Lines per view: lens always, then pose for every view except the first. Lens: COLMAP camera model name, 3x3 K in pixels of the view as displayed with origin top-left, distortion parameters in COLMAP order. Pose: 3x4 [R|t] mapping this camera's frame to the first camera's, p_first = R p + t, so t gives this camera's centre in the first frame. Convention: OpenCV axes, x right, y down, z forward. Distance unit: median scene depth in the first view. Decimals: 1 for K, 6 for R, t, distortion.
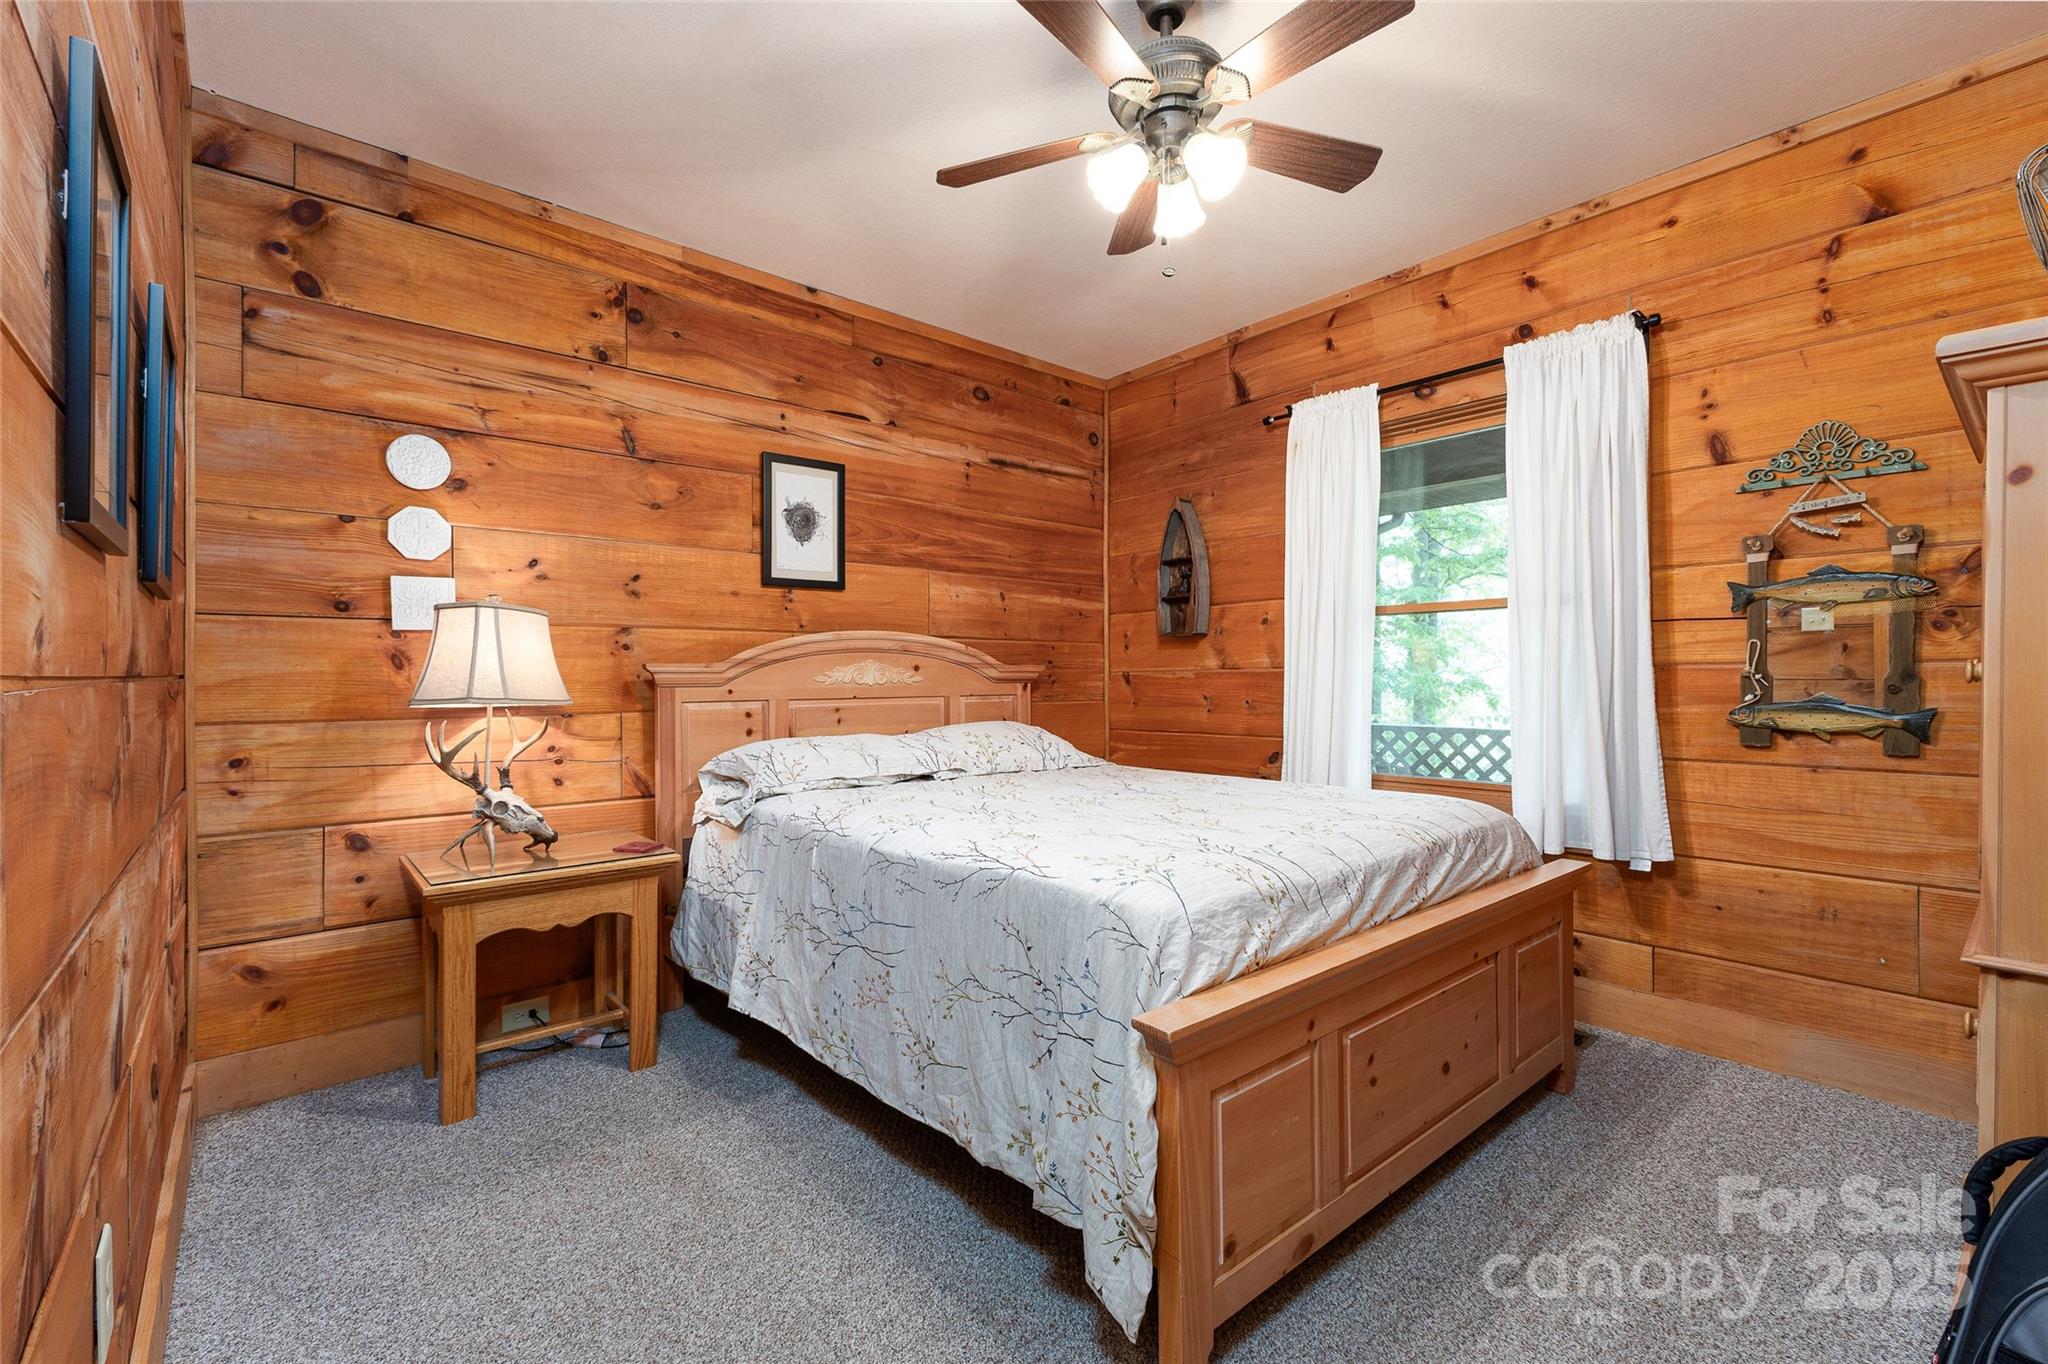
lens RADIAL K [[885.9, 0, 1018.3], [0, 885.9, 677.4], [0, 0, 1]] dist [0.004111, 0.000685]
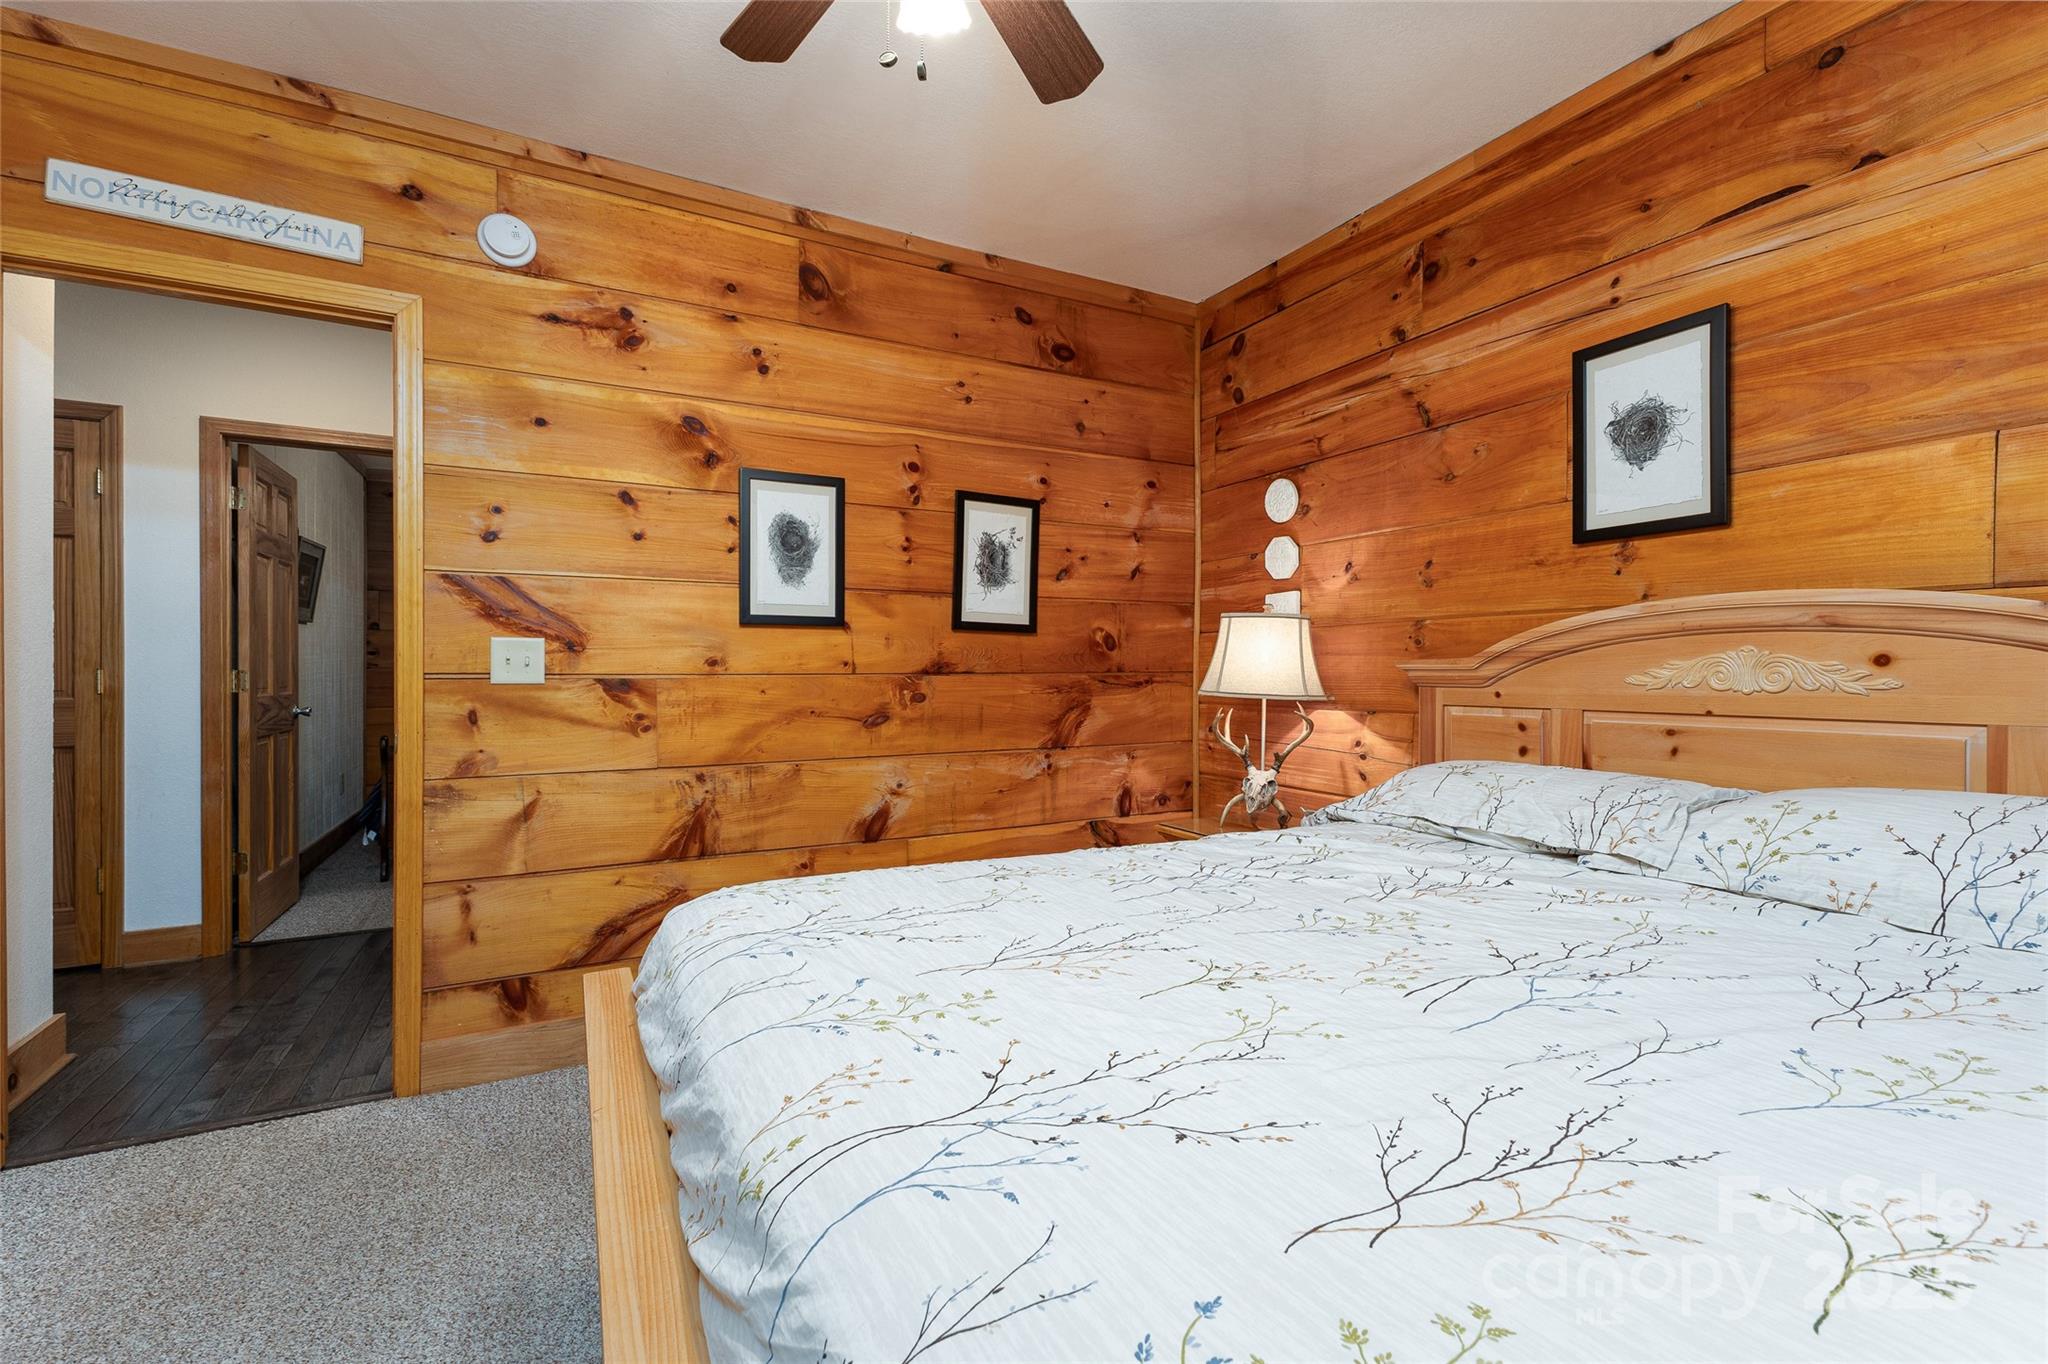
lens RADIAL K [[885.9, 0, 1020.6], [0, 885.9, 672.8], [0, 0, 1]] dist [0.004111, 0.000685]
pose [[-0.221507, 0.005147, -0.975145, 0.497556], [-0.001920, 0.999982, 0.005714, -0.006322], [0.975157, 0.003138, -0.221493, 0.740757]]
